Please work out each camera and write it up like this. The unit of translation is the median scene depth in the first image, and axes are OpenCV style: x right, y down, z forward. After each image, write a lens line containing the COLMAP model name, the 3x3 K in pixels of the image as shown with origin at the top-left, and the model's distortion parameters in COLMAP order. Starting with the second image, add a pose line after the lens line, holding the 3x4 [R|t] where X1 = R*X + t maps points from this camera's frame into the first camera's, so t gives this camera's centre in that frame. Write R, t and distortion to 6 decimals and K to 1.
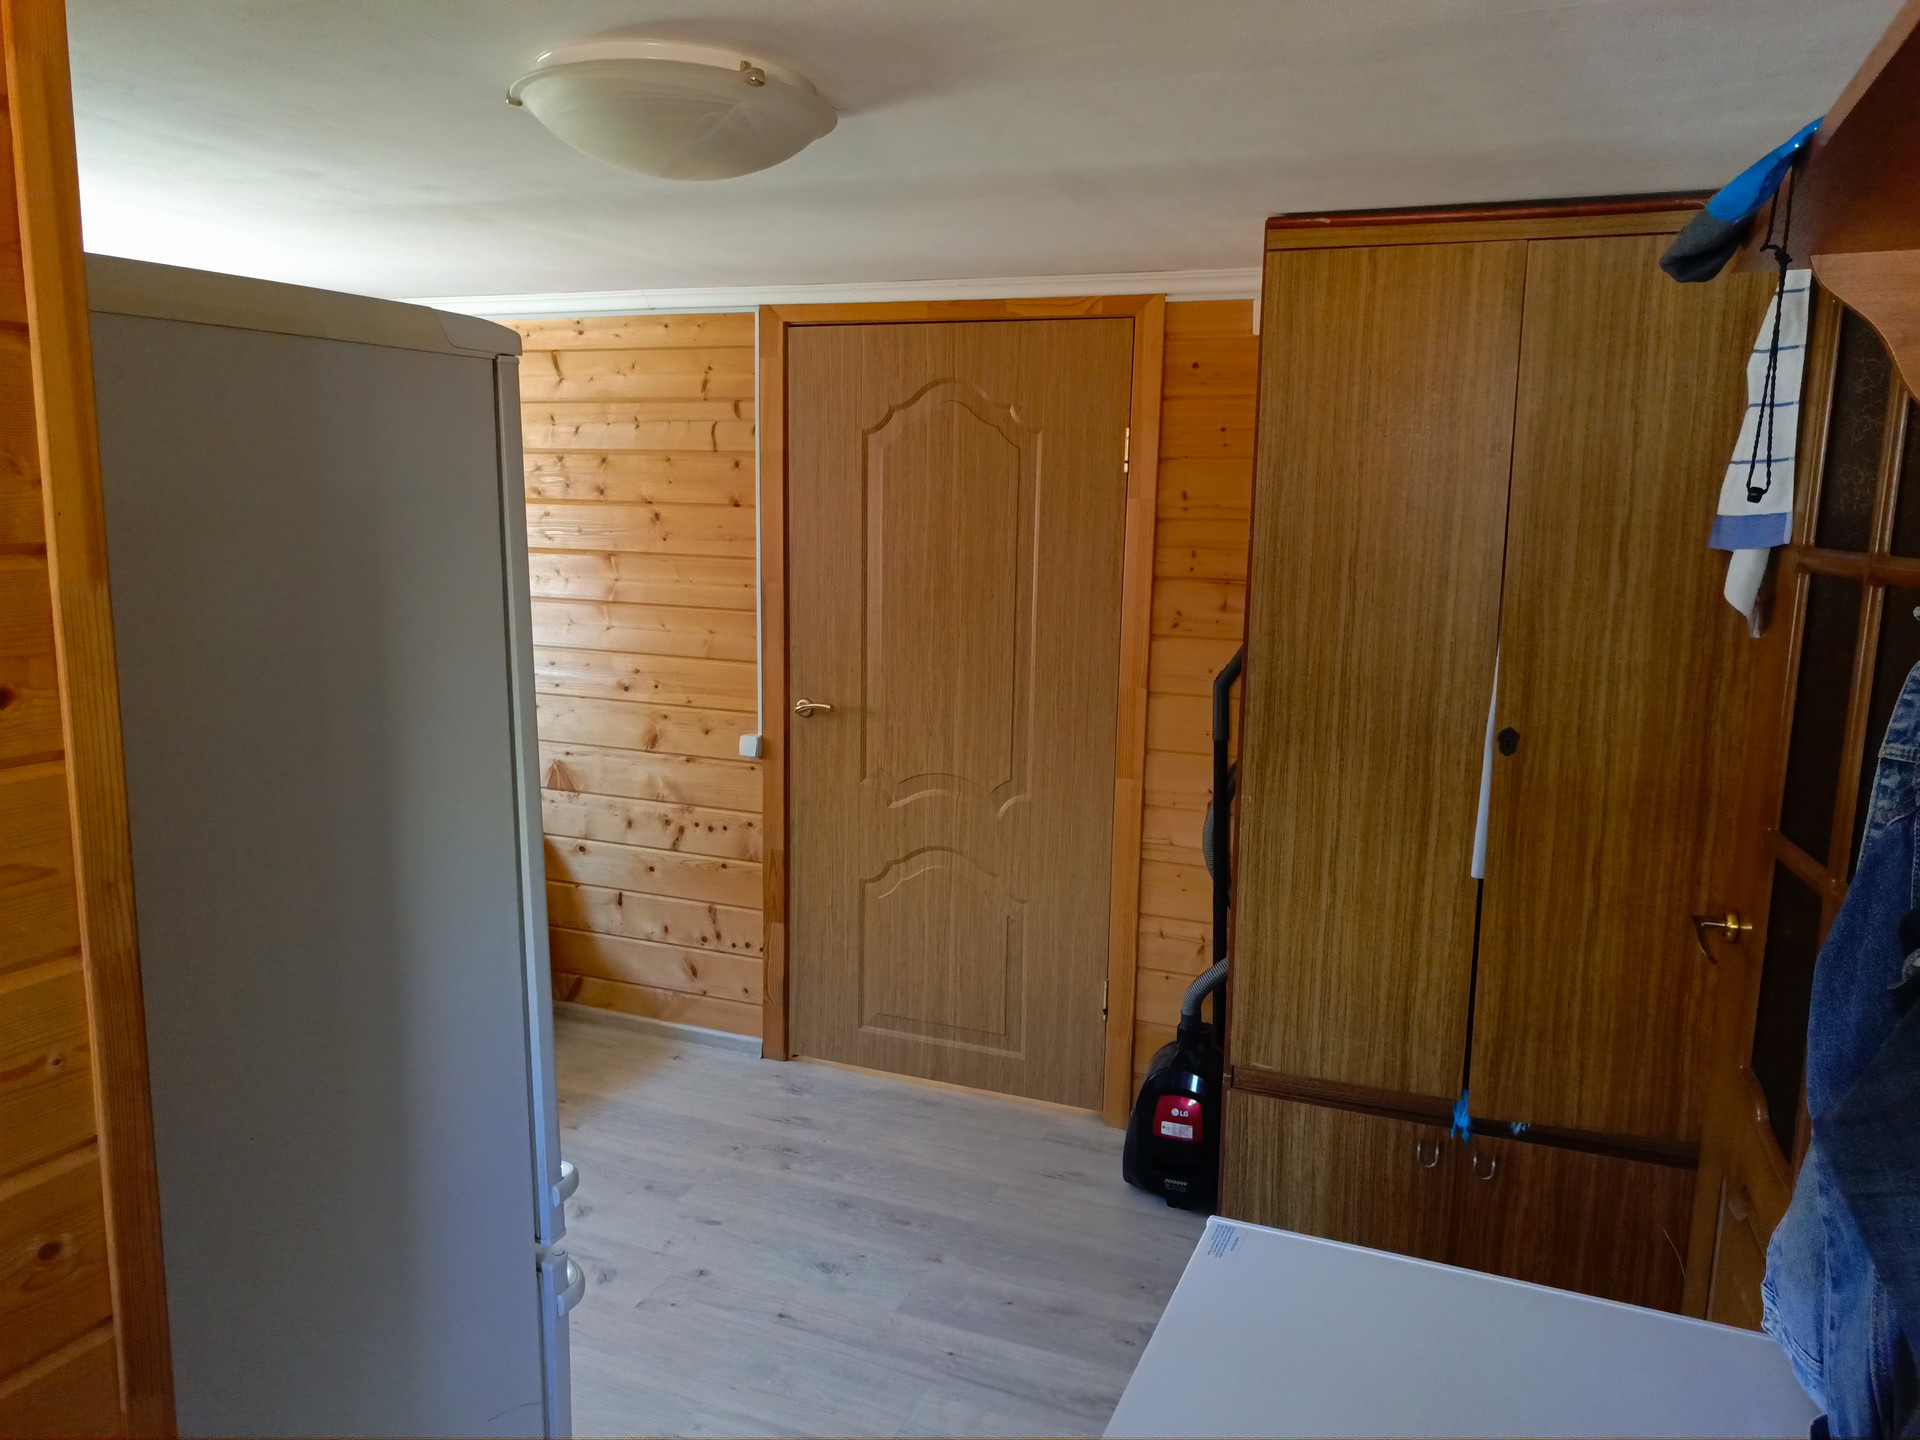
lens RADIAL K [[1396.0, 0, 965.4], [0, 1396.0, 725.7], [0, 0, 1]] dist [0.009752, 0.006900]
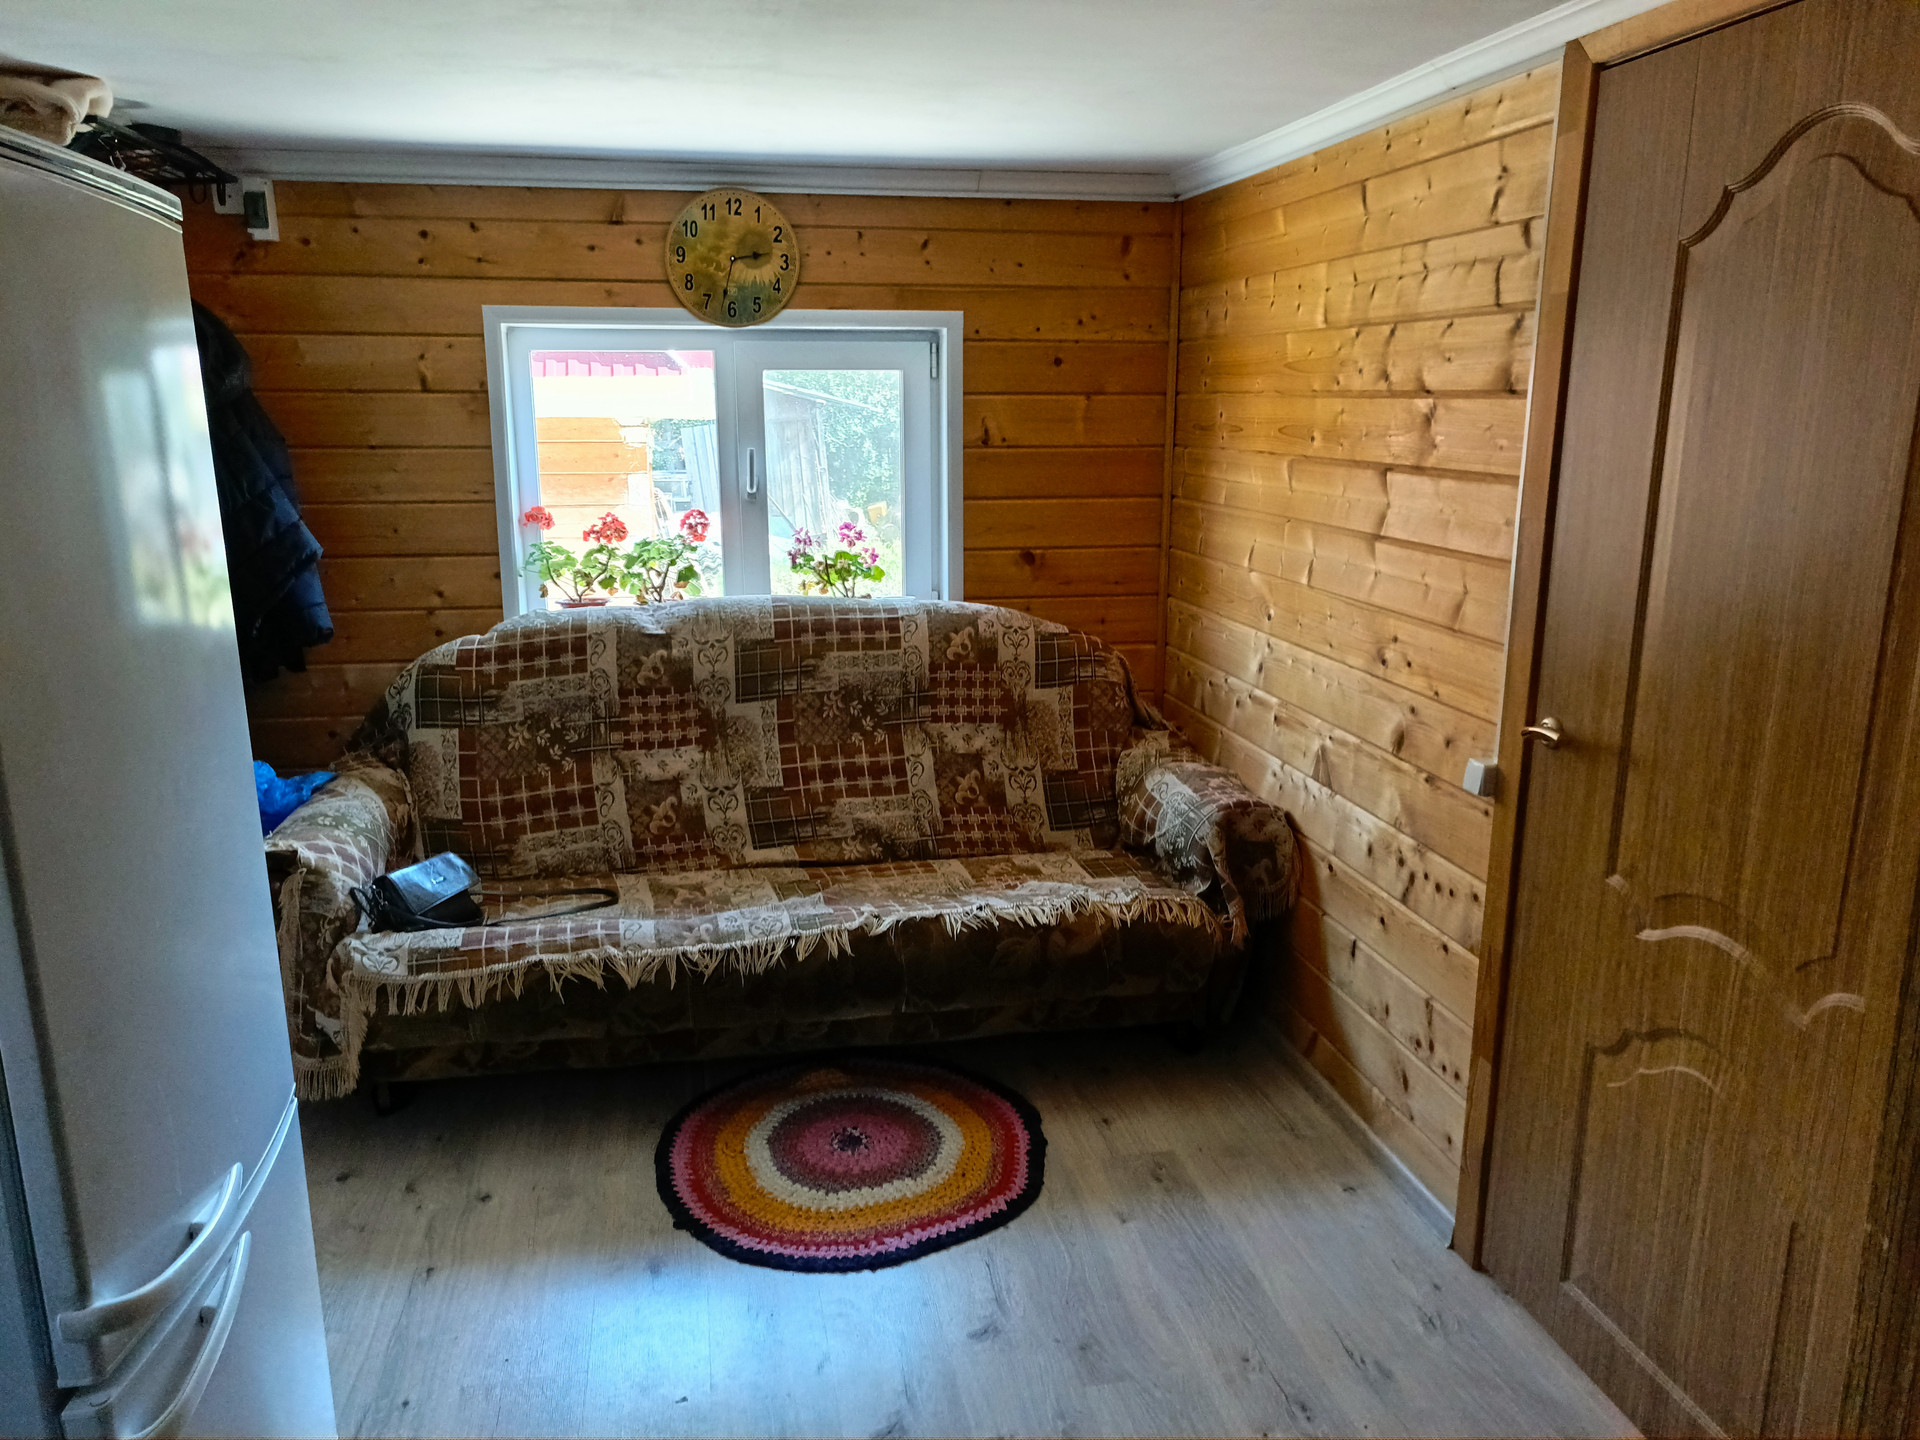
lens RADIAL K [[1396.0, 0, 959.7], [0, 1396.0, 727.3], [0, 0, 1]] dist [0.009752, 0.006900]
pose [[0.560349, 0.172213, -0.810155, 0.274459], [-0.132332, 0.984195, 0.117680, -0.063083], [0.817617, 0.041268, 0.574282, 0.542387]]
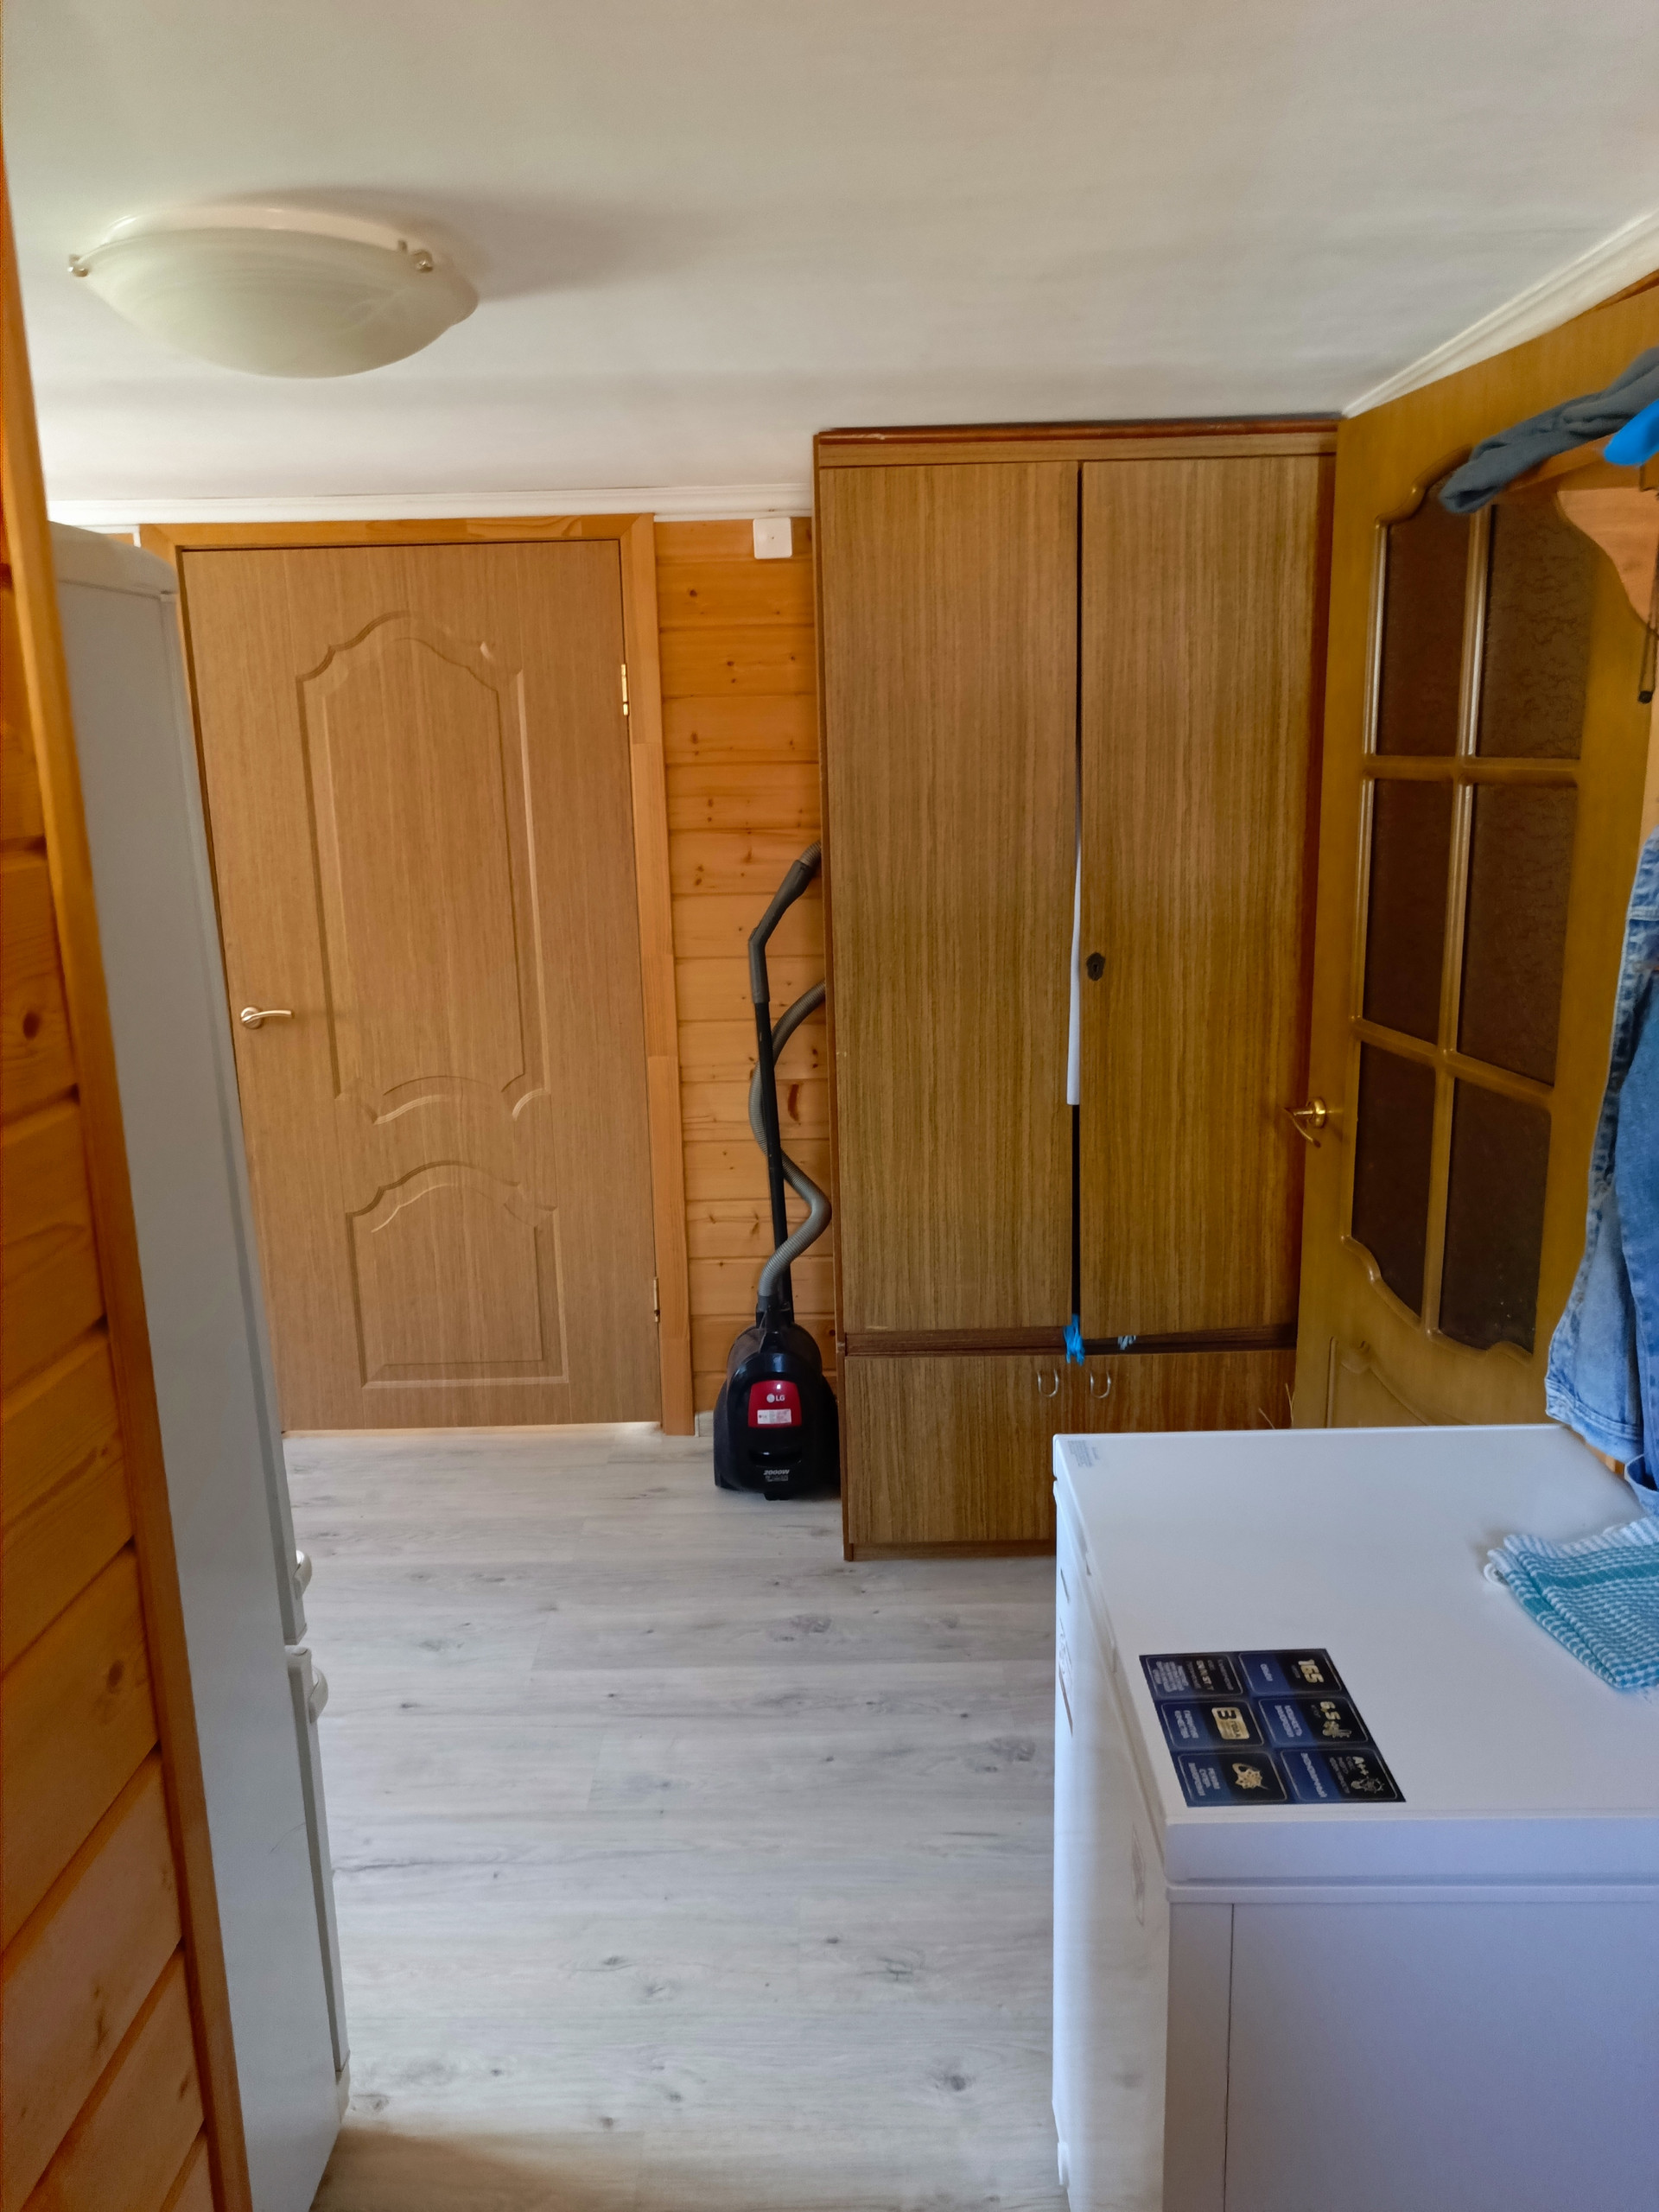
lens RADIAL K [[1608.3, 0, 809.4], [0, 1608.3, 1094.4], [0, 0, 1]] dist [0.009752, 0.006900]
pose [[0.928897, -0.123127, 0.349272, -0.177792], [0.105333, 0.992001, 0.069568, 0.000584], [-0.355044, -0.027831, 0.934435, -0.014007]]
